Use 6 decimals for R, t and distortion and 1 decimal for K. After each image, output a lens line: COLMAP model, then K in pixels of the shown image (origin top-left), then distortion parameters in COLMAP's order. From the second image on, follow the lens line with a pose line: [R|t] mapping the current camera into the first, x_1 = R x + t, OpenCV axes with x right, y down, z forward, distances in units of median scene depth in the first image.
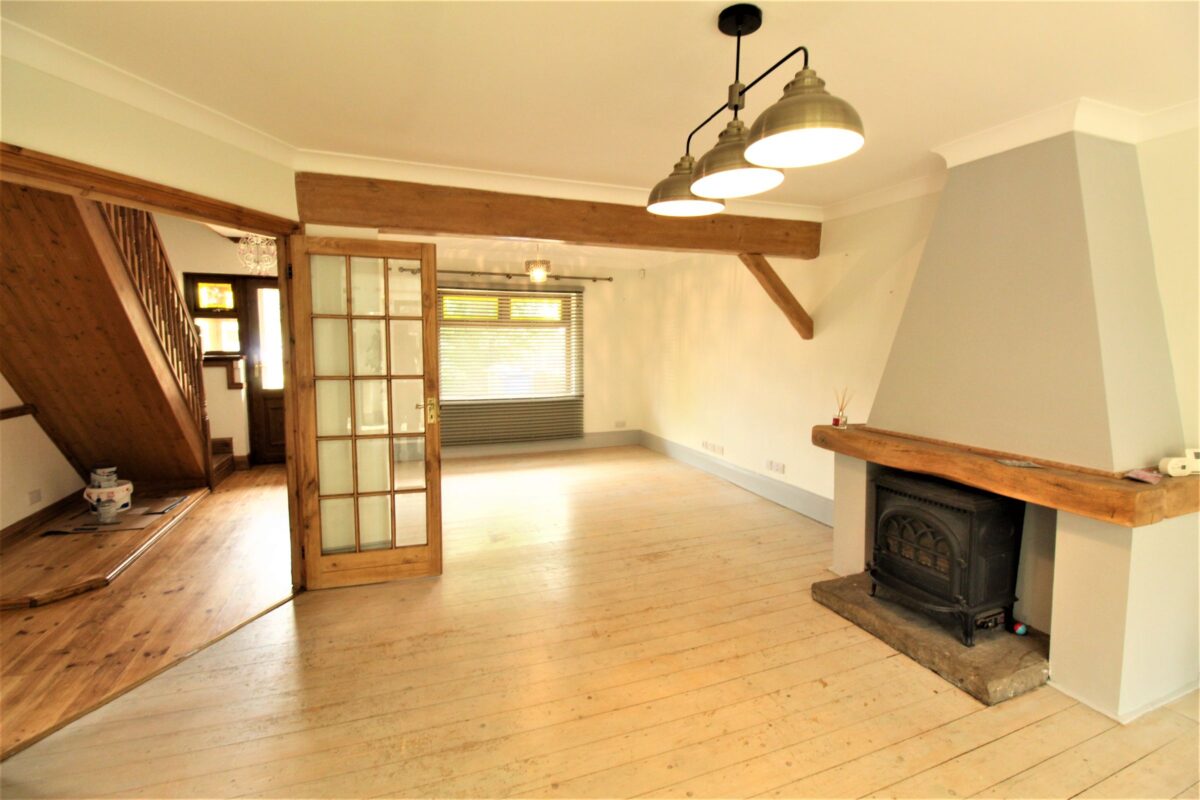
lens RADIAL K [[562.7, 0, 607.5], [0, 562.7, 402.1], [0, 0, 1]] dist [-0.007329, -0.001781]
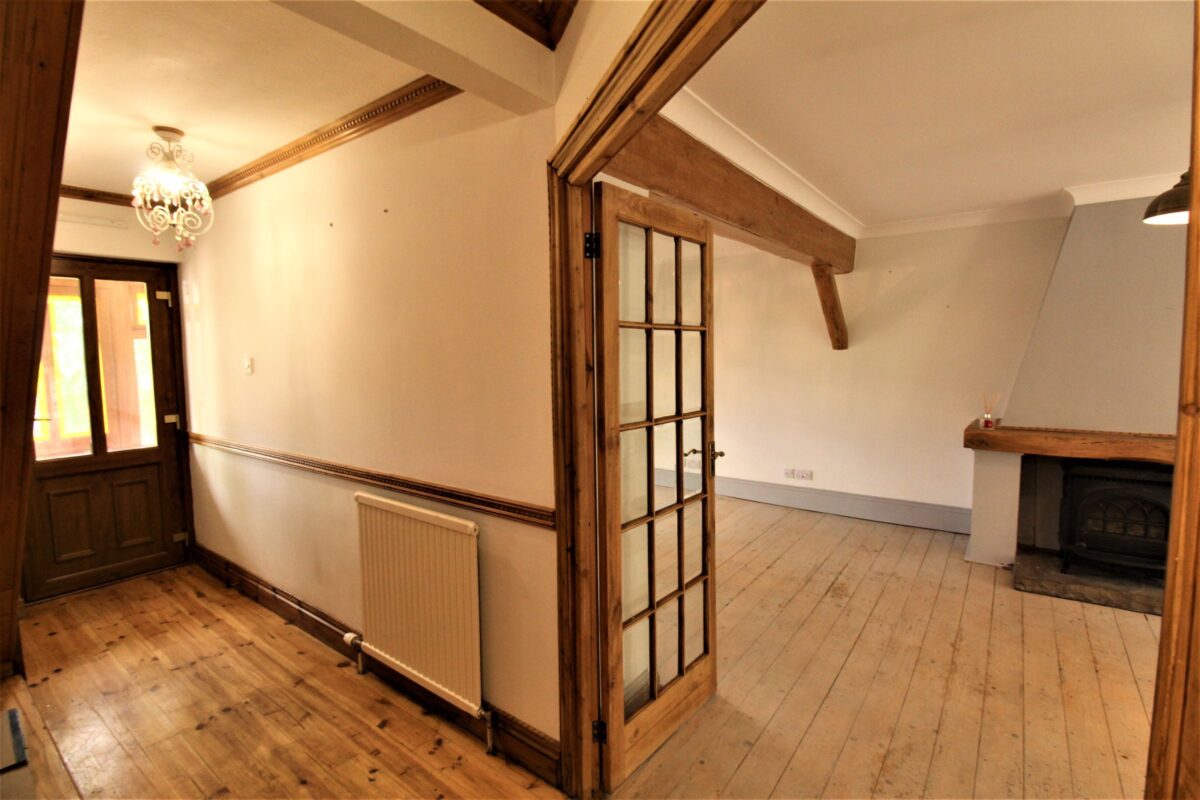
lens RADIAL K [[562.7, 0, 601.8], [0, 562.7, 393.7], [0, 0, 1]] dist [-0.007329, -0.001781]
pose [[0.838748, -0.060999, 0.541093, -0.819465], [0.083418, 0.996370, -0.016983, -0.065926], [-0.538093, 0.059381, 0.840791, 0.491902]]
